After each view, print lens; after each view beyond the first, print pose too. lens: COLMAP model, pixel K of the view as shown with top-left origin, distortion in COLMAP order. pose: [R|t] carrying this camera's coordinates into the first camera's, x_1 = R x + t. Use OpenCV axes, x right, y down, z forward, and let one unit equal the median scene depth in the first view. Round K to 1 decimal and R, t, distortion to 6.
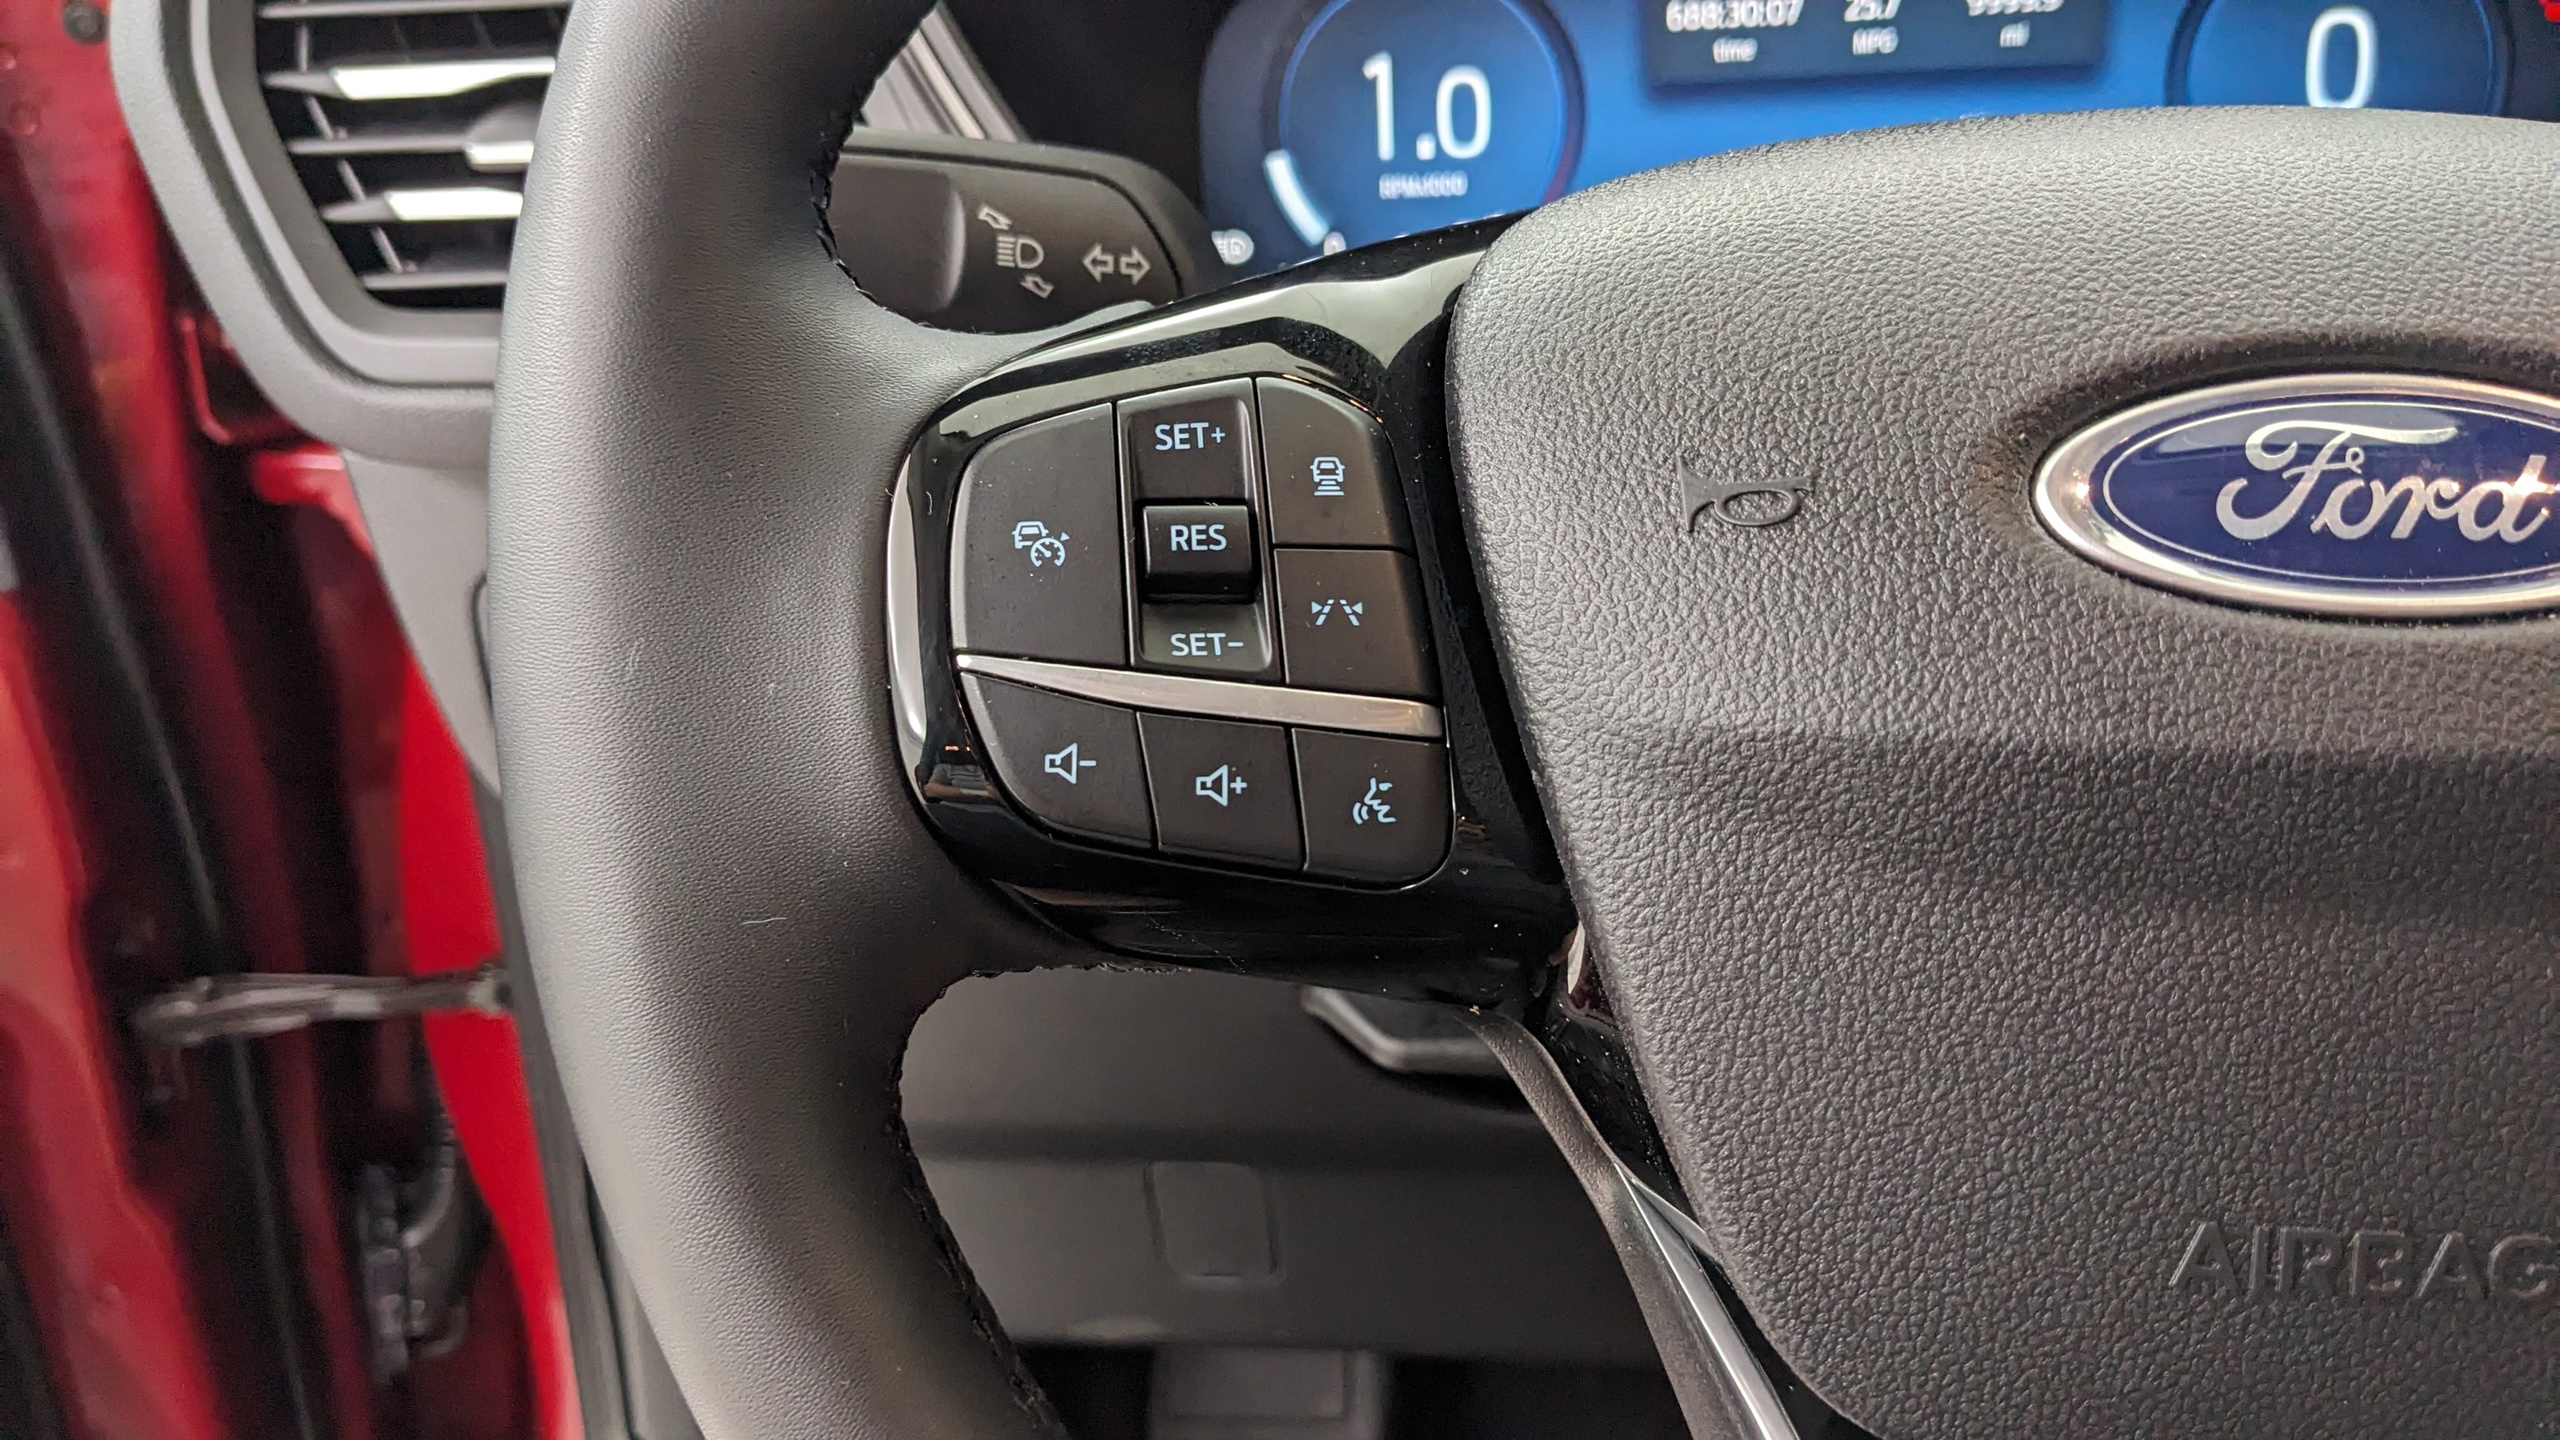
lens RADIAL K [[2028.3, 0, 1299.9], [0, 2028.3, 714.5], [0, 0, 1]] dist [0.055699, -0.113176]
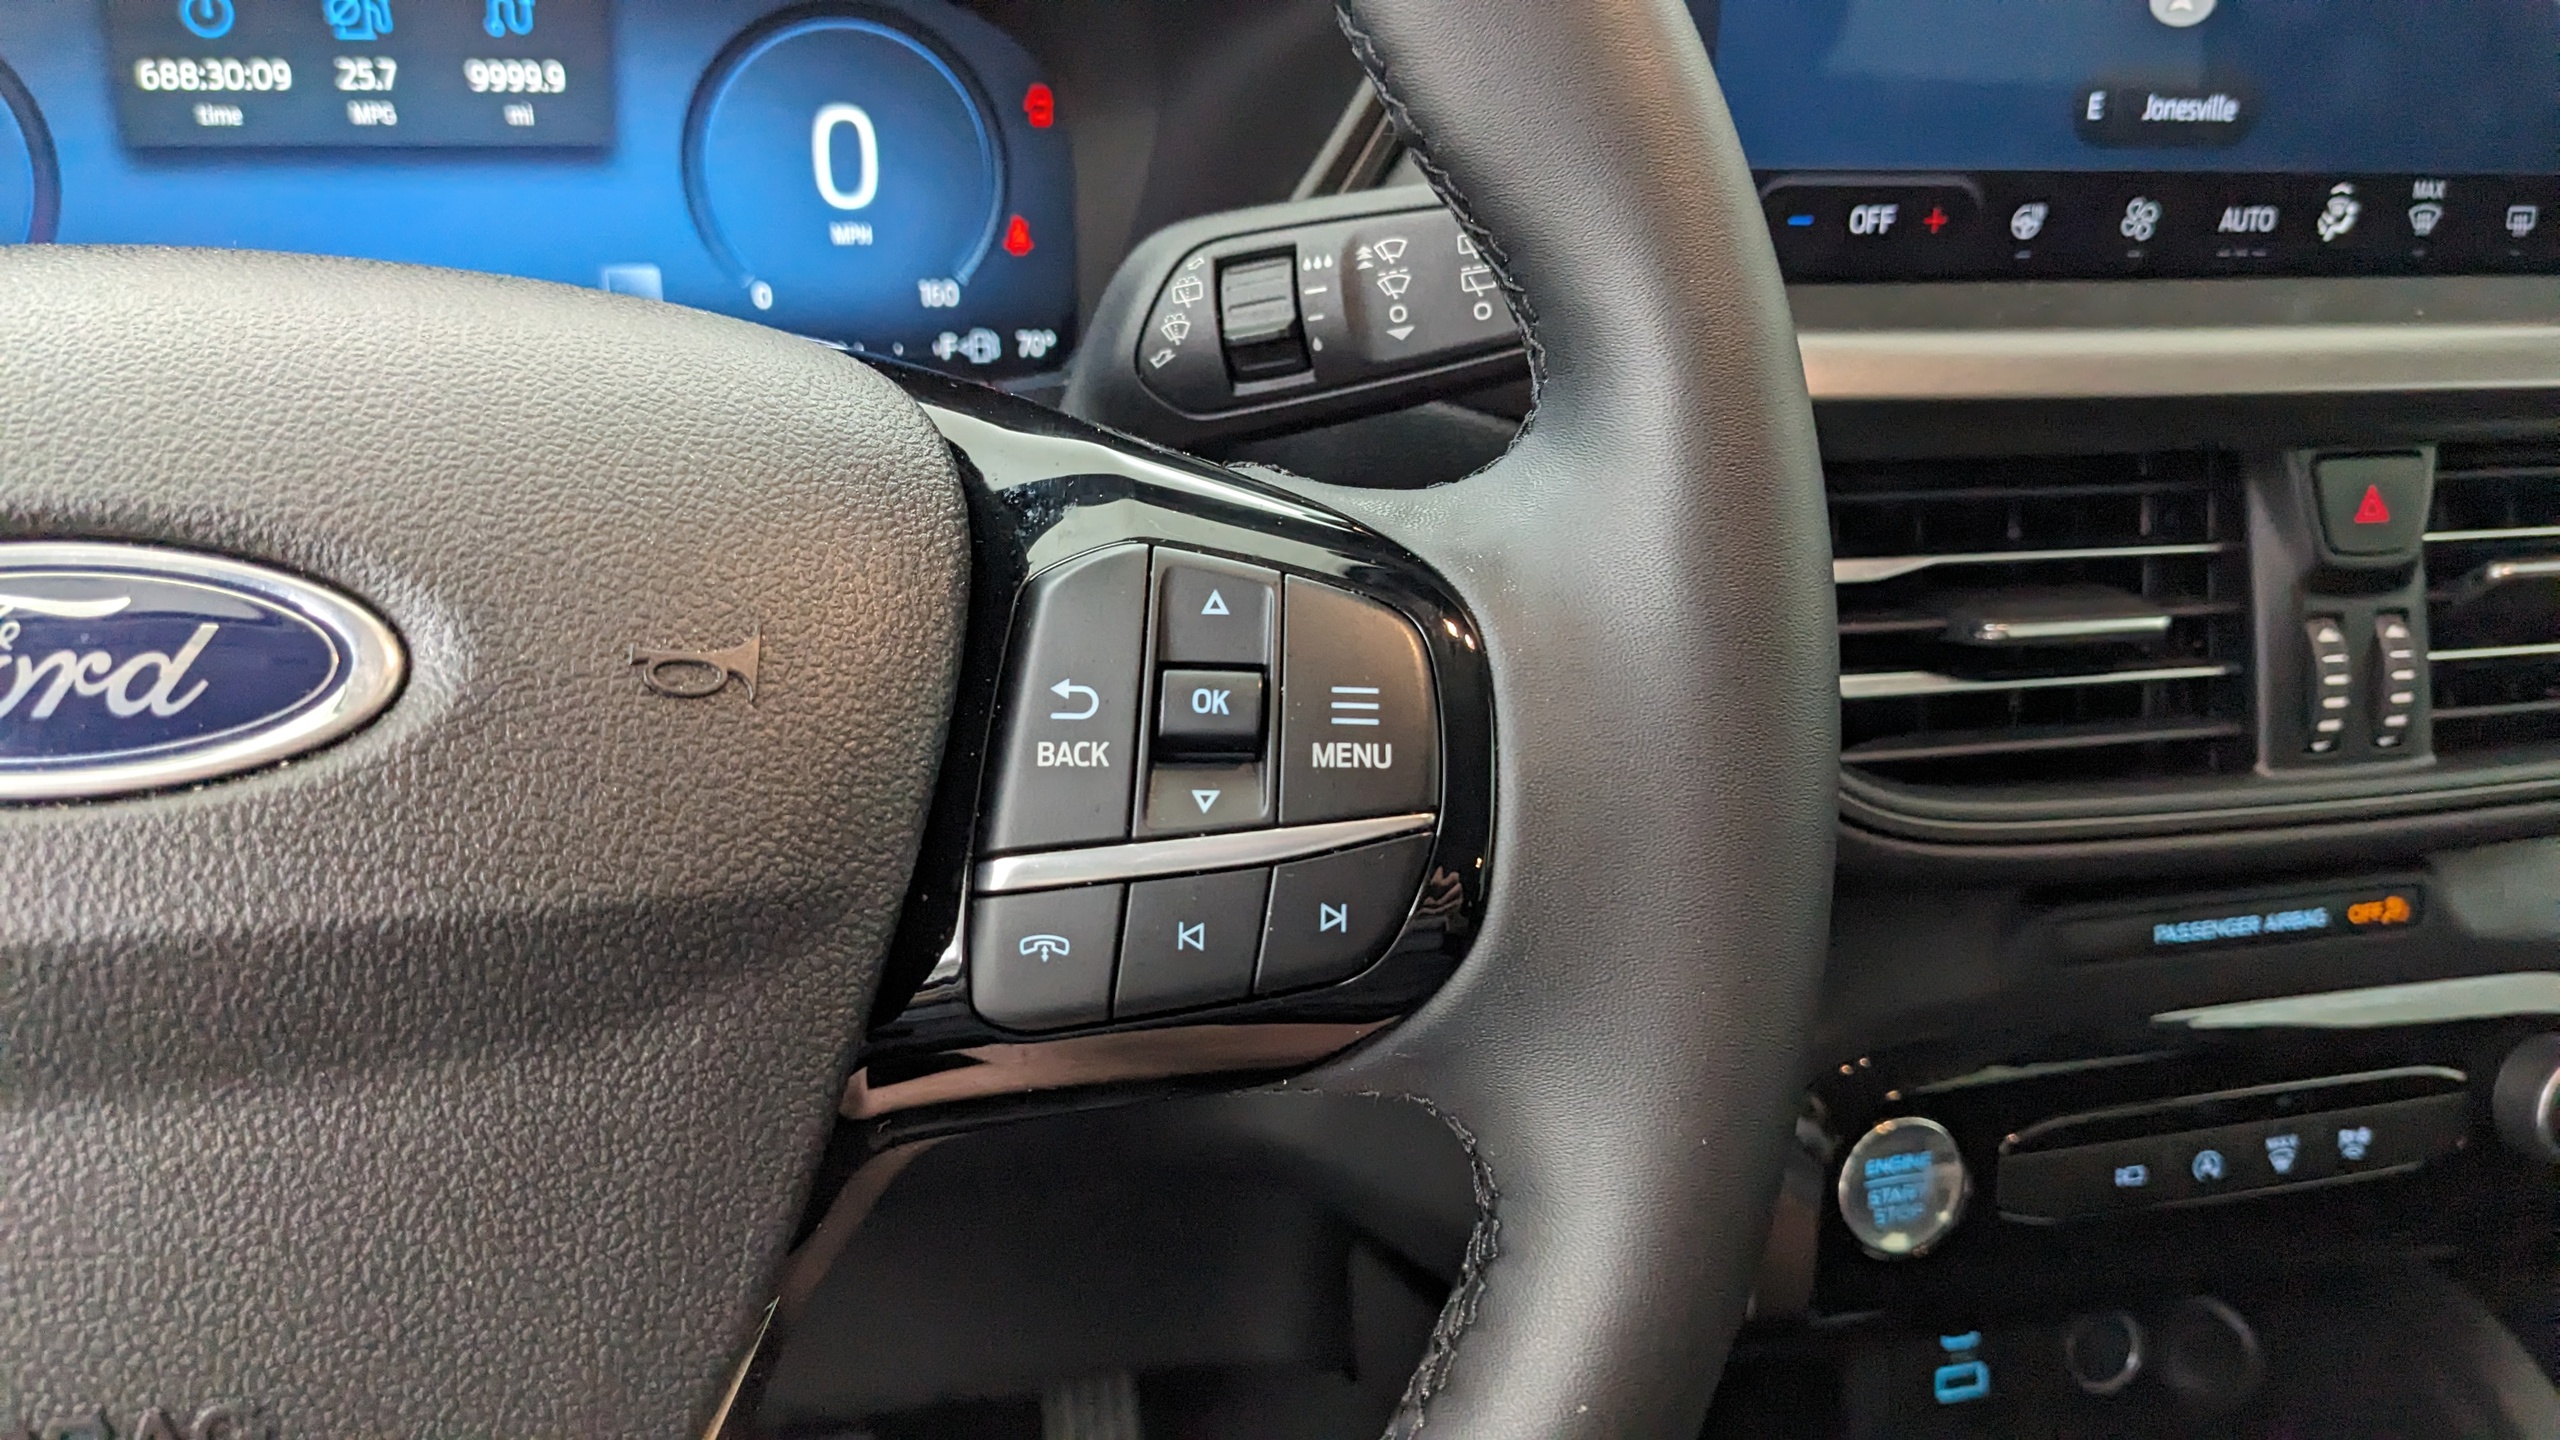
lens RADIAL K [[2030.8, 0, 1278.4], [0, 2030.8, 779.7], [0, 0, 1]] dist [-0.059640, 0.067196]
pose [[0.933699, -0.062005, 0.352649, 0.687430], [0.052584, 0.997959, 0.036240, -0.054635], [-0.354176, -0.015294, 0.935054, -0.100219]]
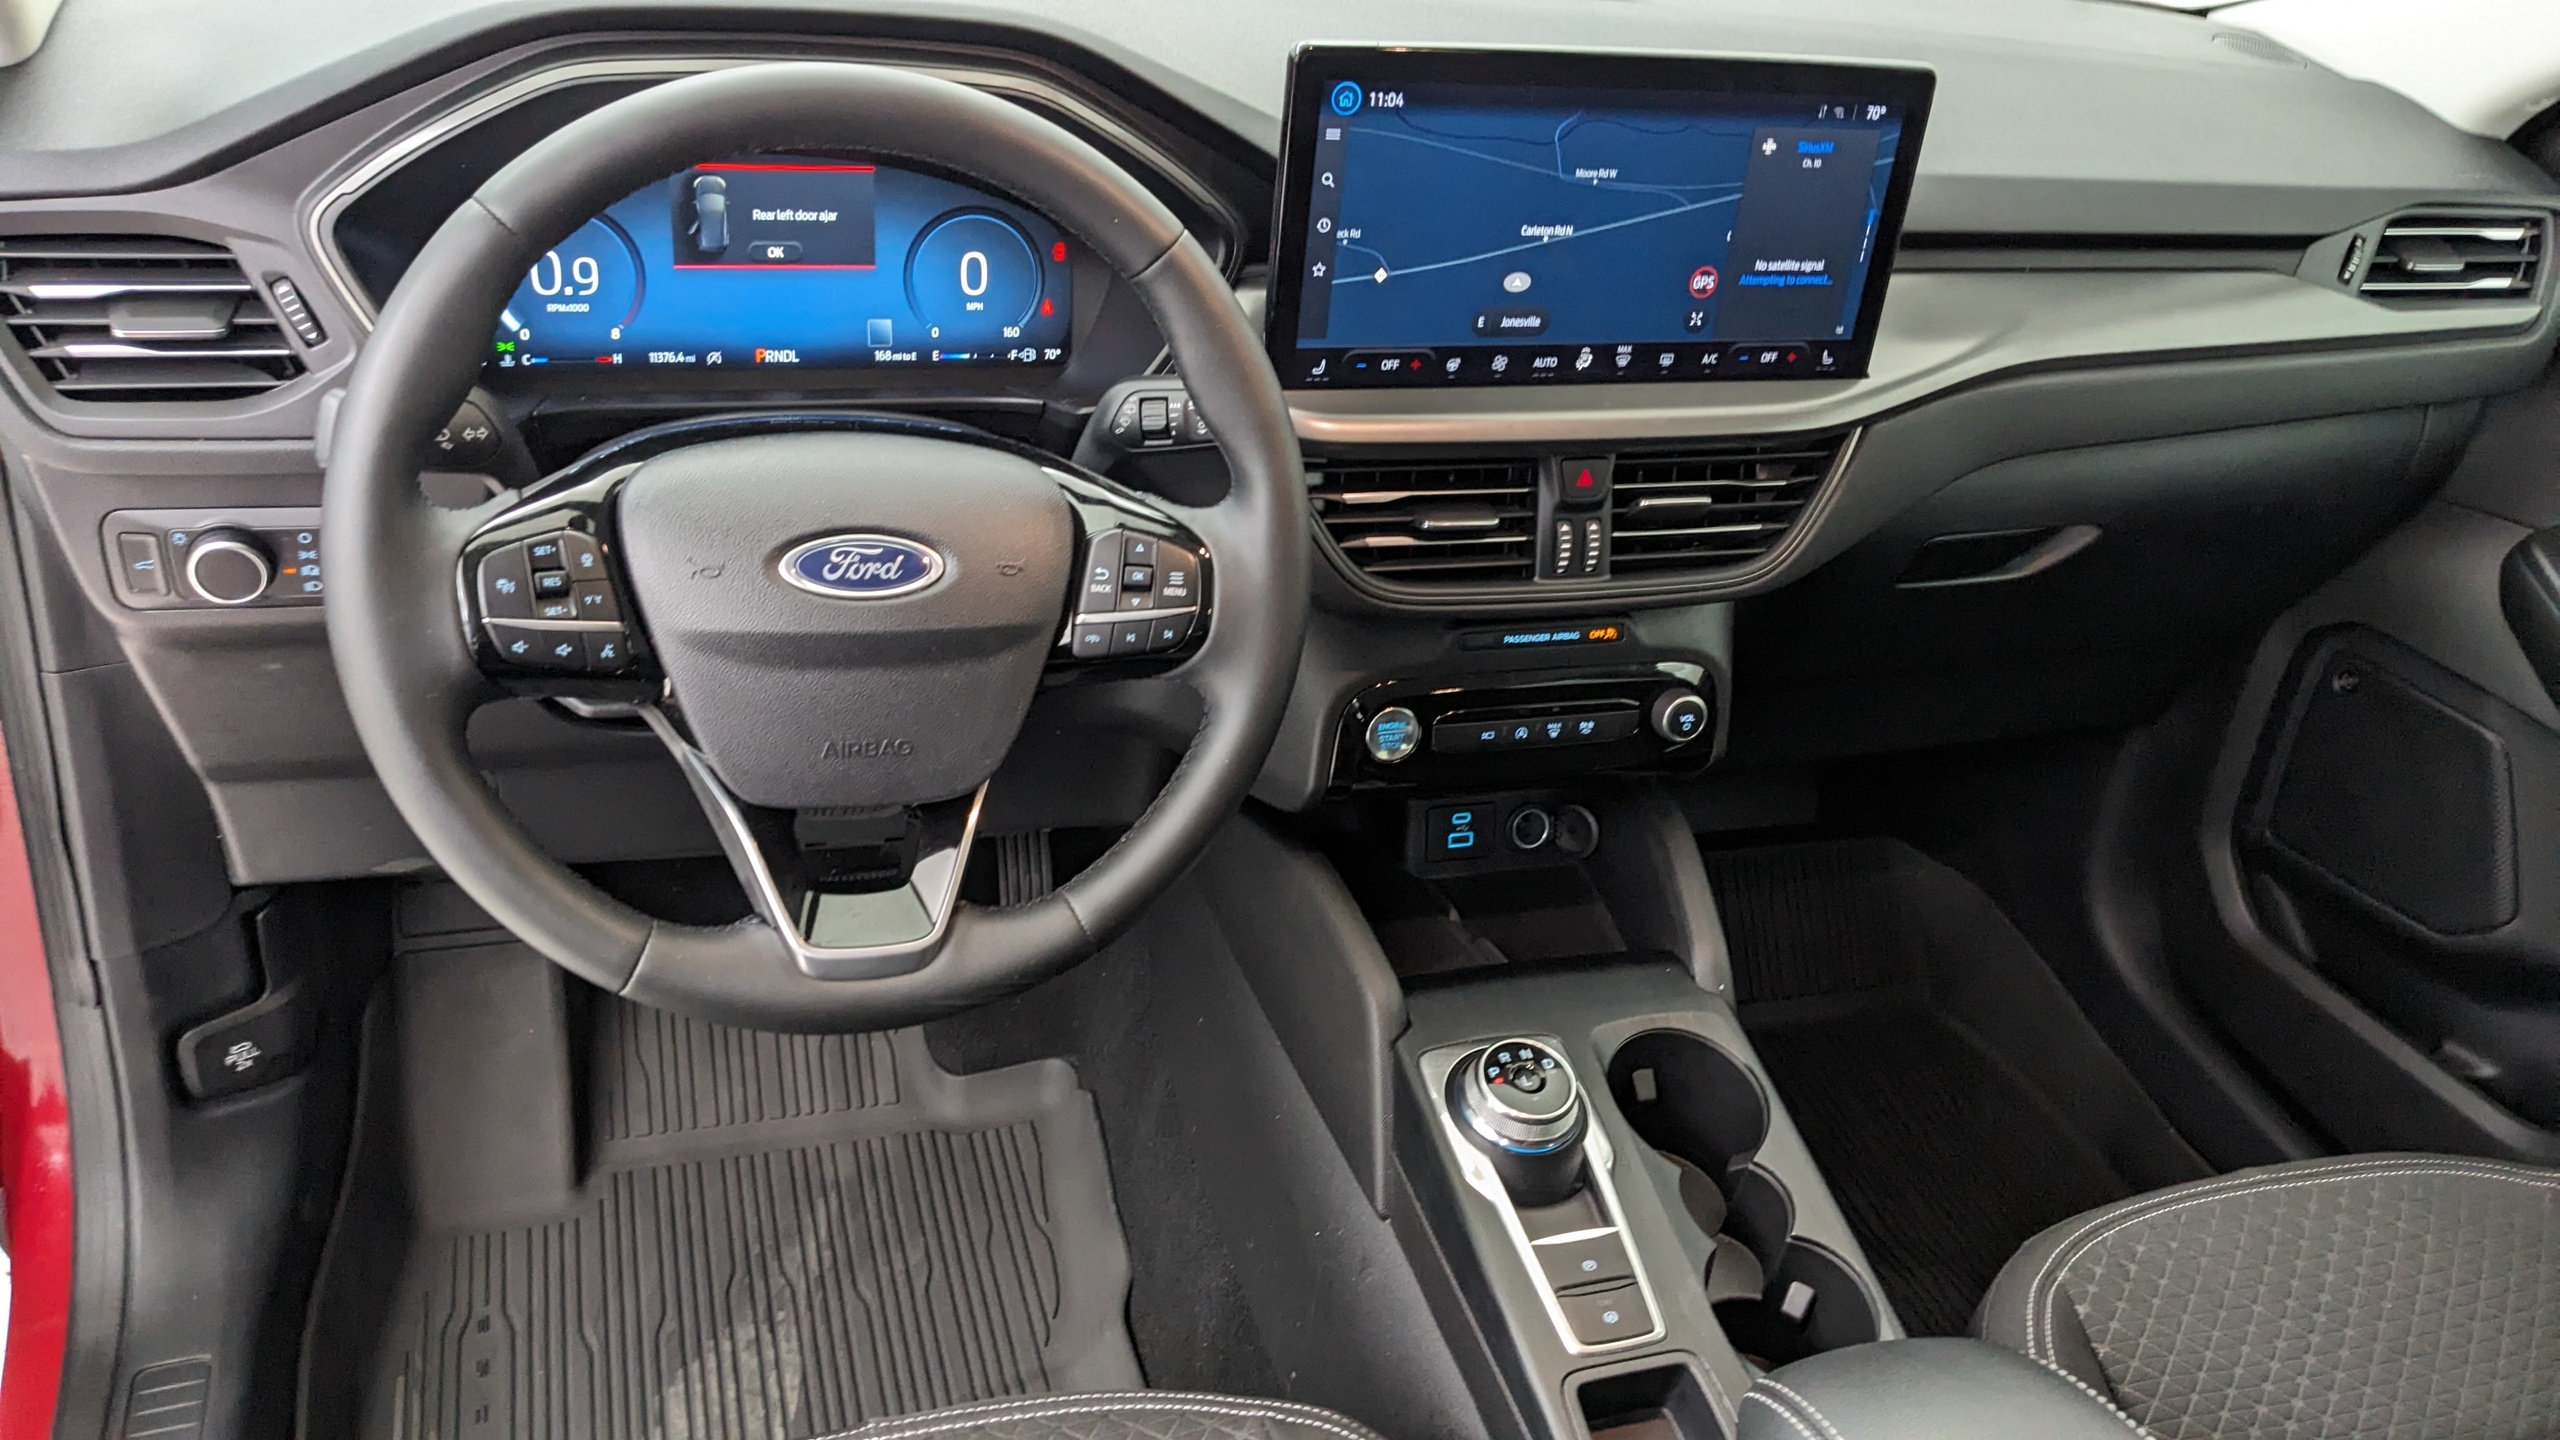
lens RADIAL K [[2028.3, 0, 1299.9], [0, 2028.3, 714.5], [0, 0, 1]] dist [0.055699, -0.113176]
pose [[0.905024, -0.074716, 0.418747, -0.386786], [-0.006690, 0.981830, 0.189644, -0.556691], [-0.425307, -0.174433, 0.888080, -2.857247]]
